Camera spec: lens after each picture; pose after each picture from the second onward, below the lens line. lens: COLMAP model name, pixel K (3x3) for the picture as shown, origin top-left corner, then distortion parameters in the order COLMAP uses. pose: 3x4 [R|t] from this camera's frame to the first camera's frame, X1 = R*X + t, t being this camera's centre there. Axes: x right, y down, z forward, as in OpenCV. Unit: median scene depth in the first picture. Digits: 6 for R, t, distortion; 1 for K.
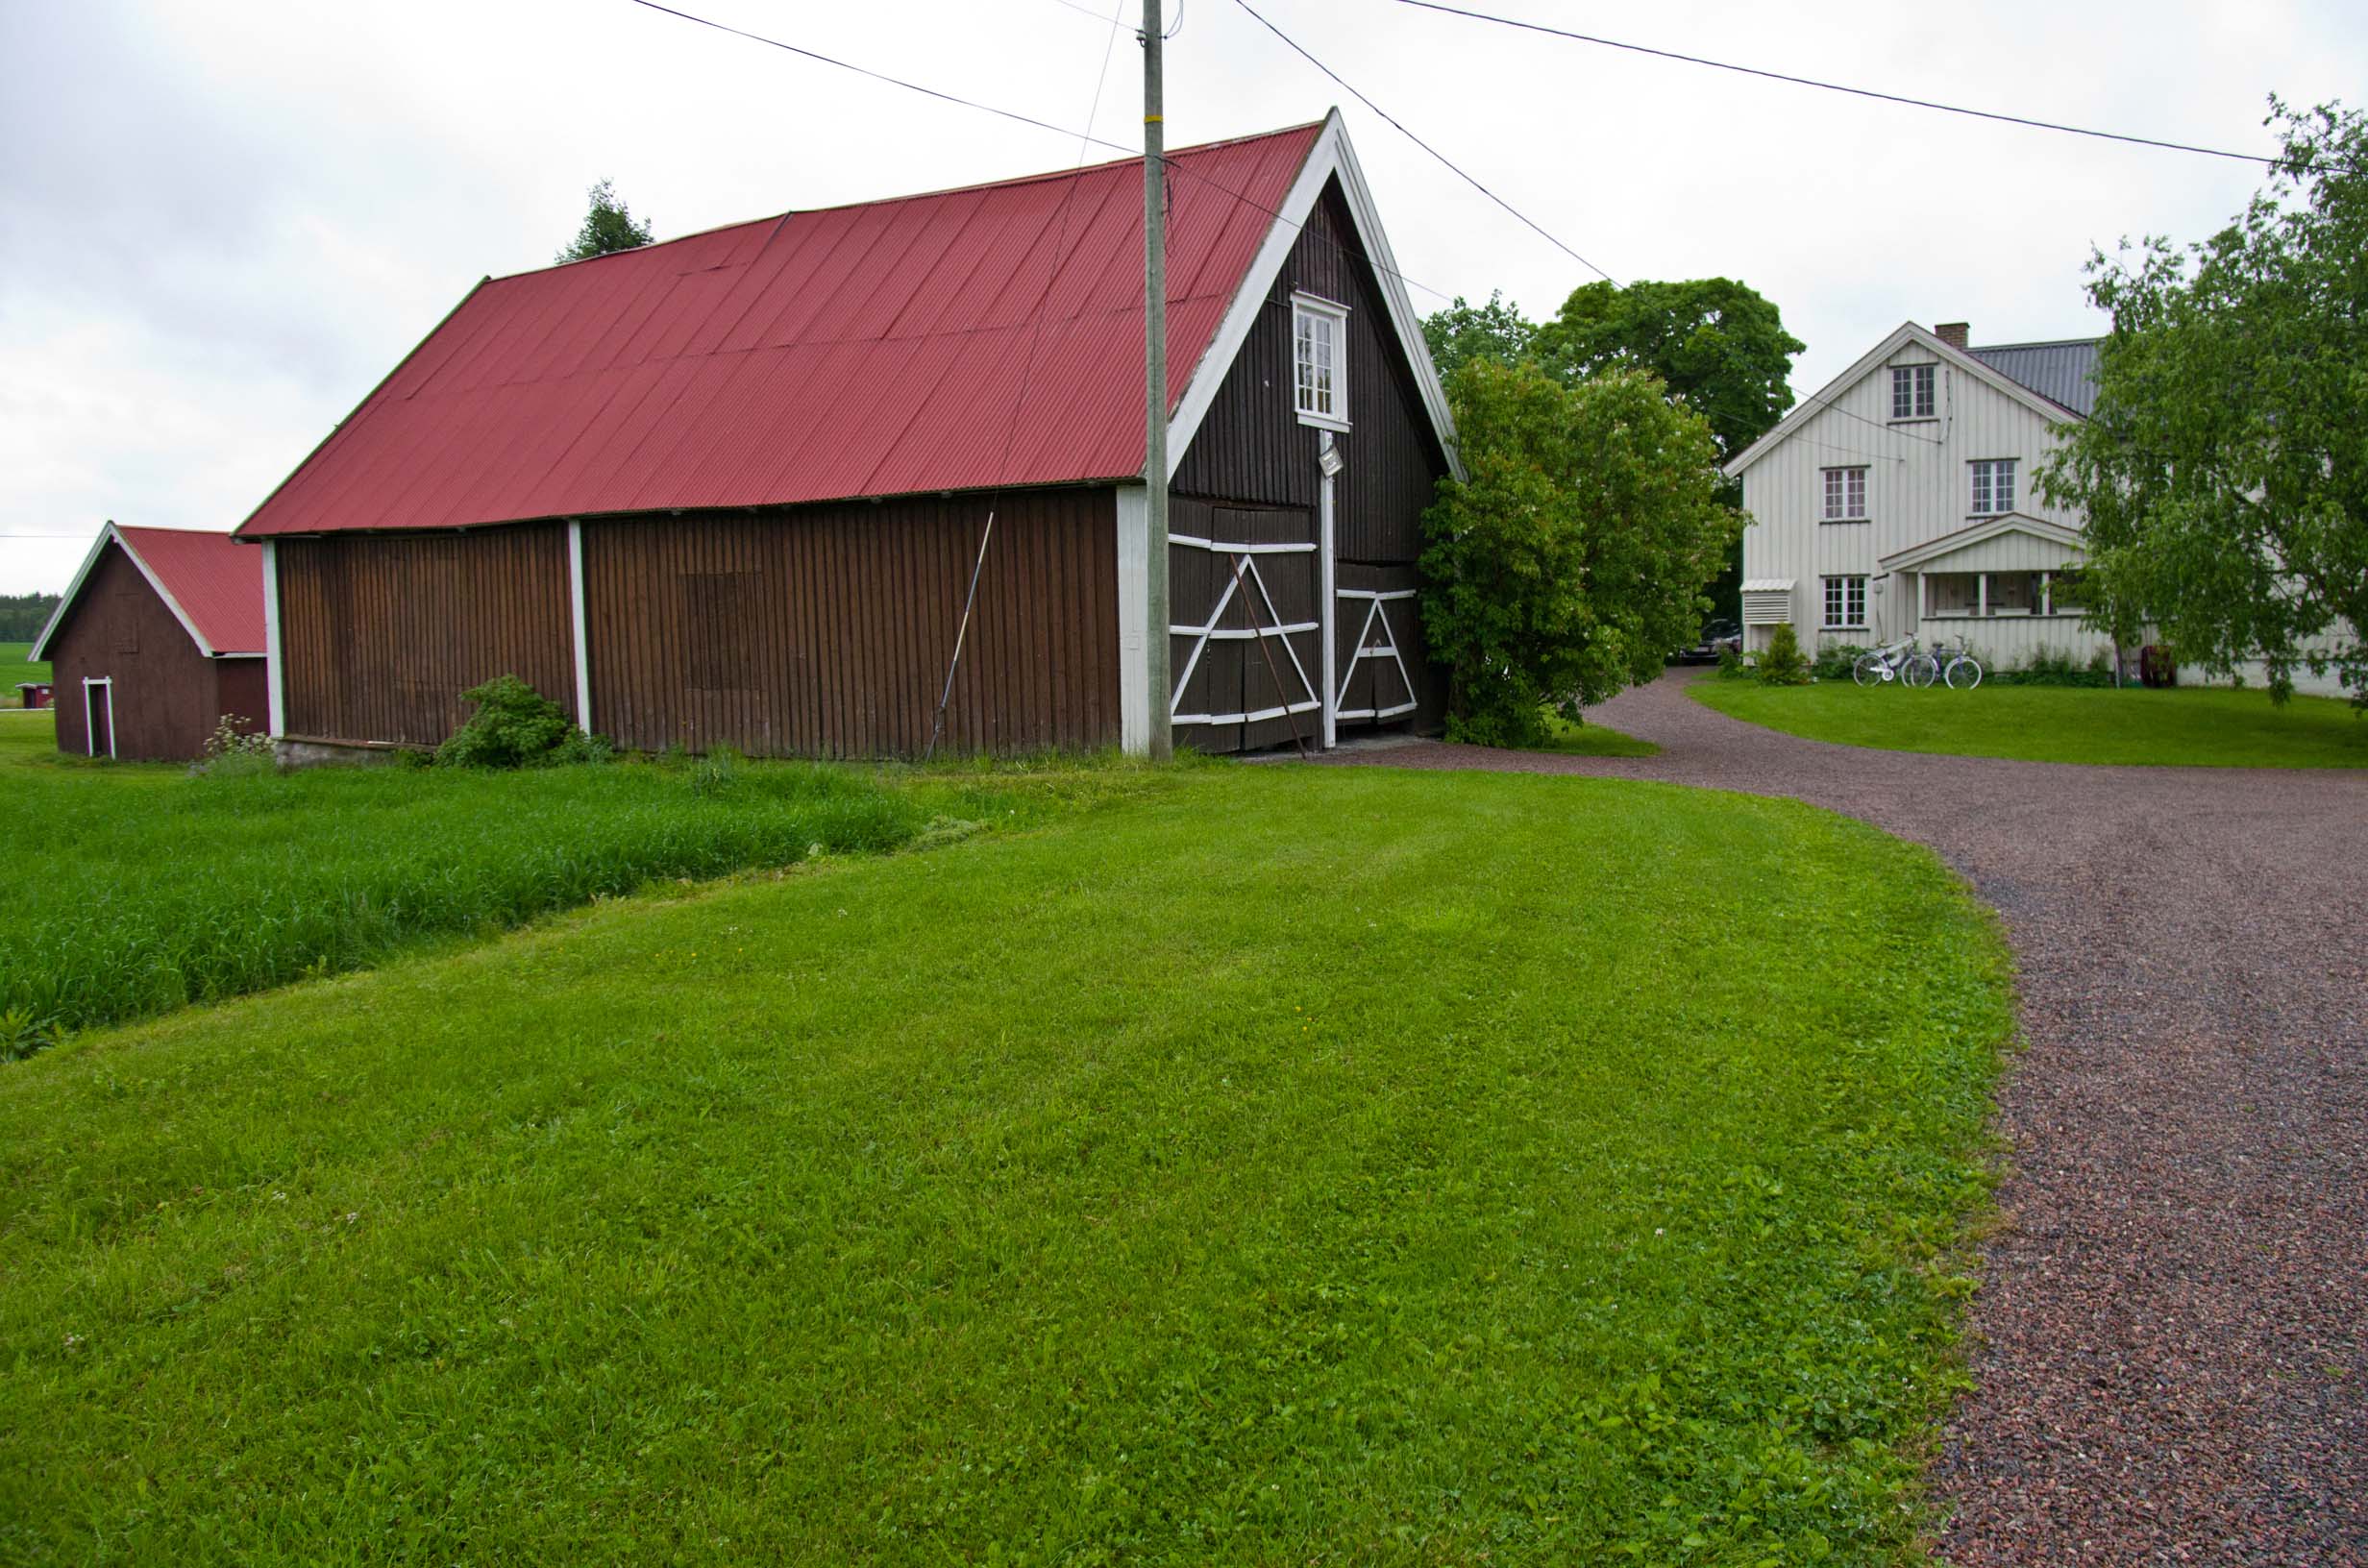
lens RADIAL K [[1757.5, 0, 1185.5], [0, 1757.5, 783.6], [0, 0, 1]] dist [-0.007076, -0.000399]
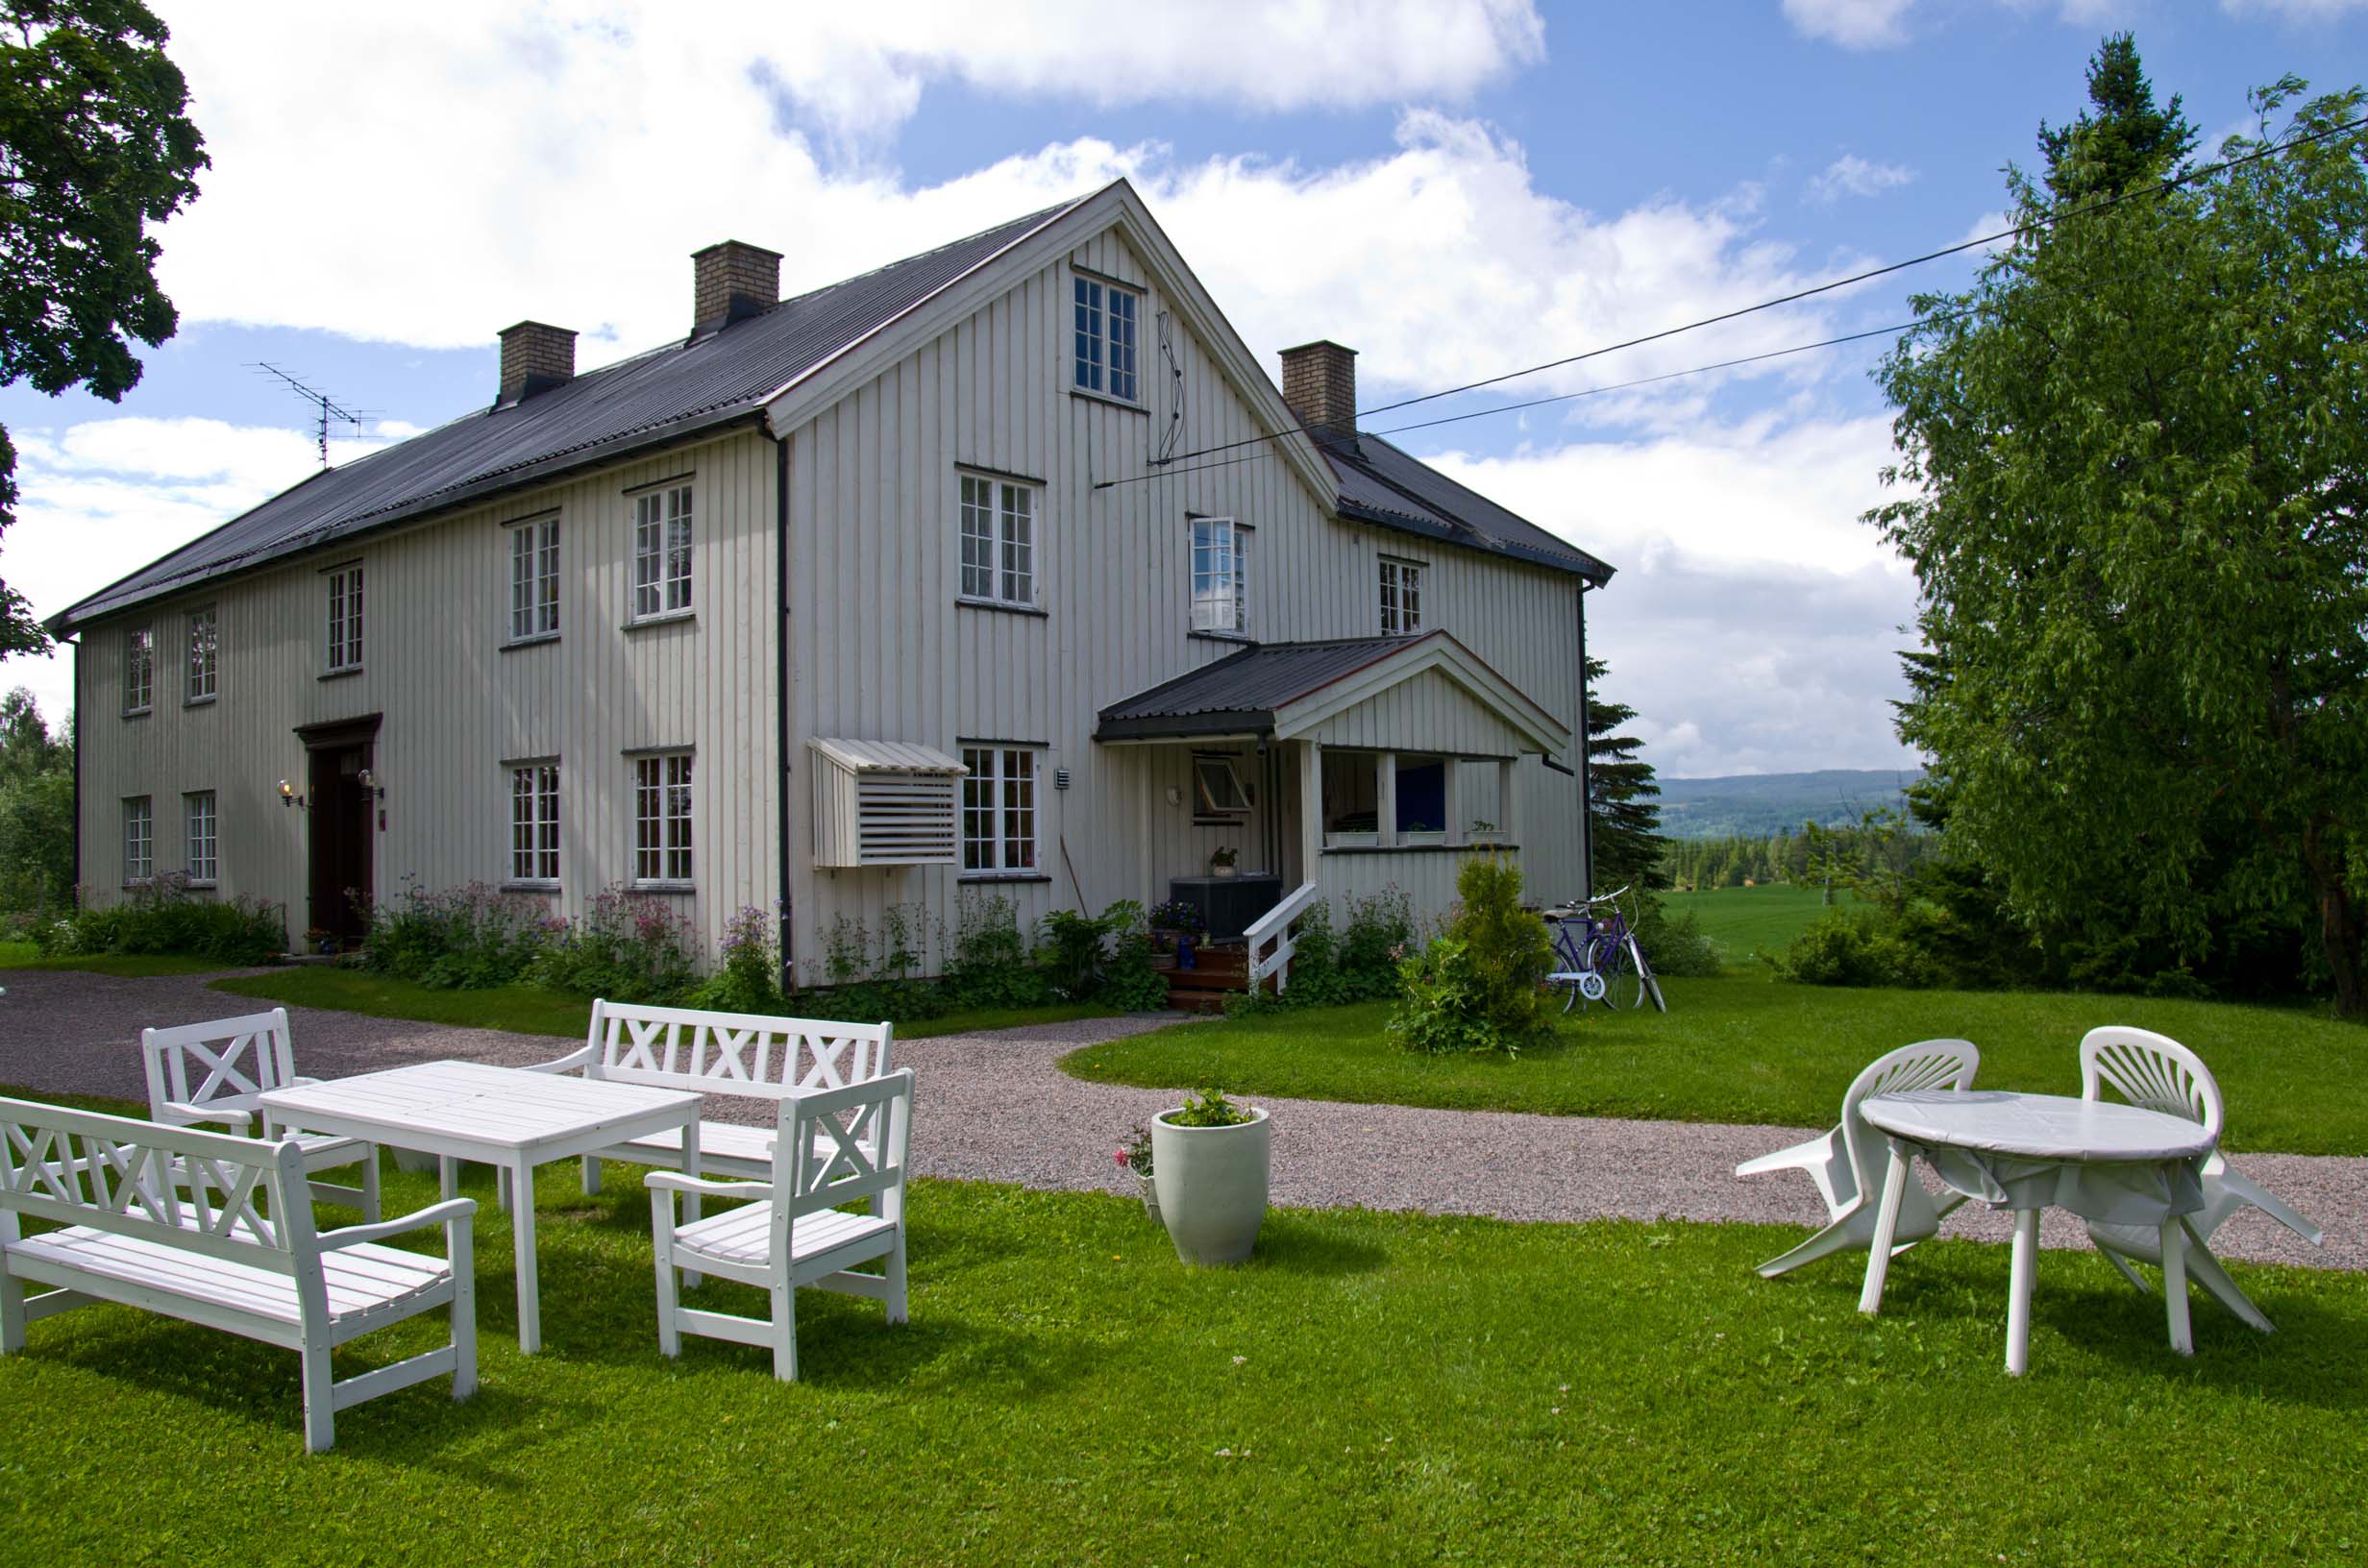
lens RADIAL K [[1757.5, 0, 1185.1], [0, 1757.5, 778.8], [0, 0, 1]] dist [-0.007076, -0.000399]
pose [[0.108310, 0.063727, 0.992073, -0.012526], [0.107246, 0.991370, -0.075390, -0.076569], [-0.988315, 0.114561, 0.100541, 0.924660]]
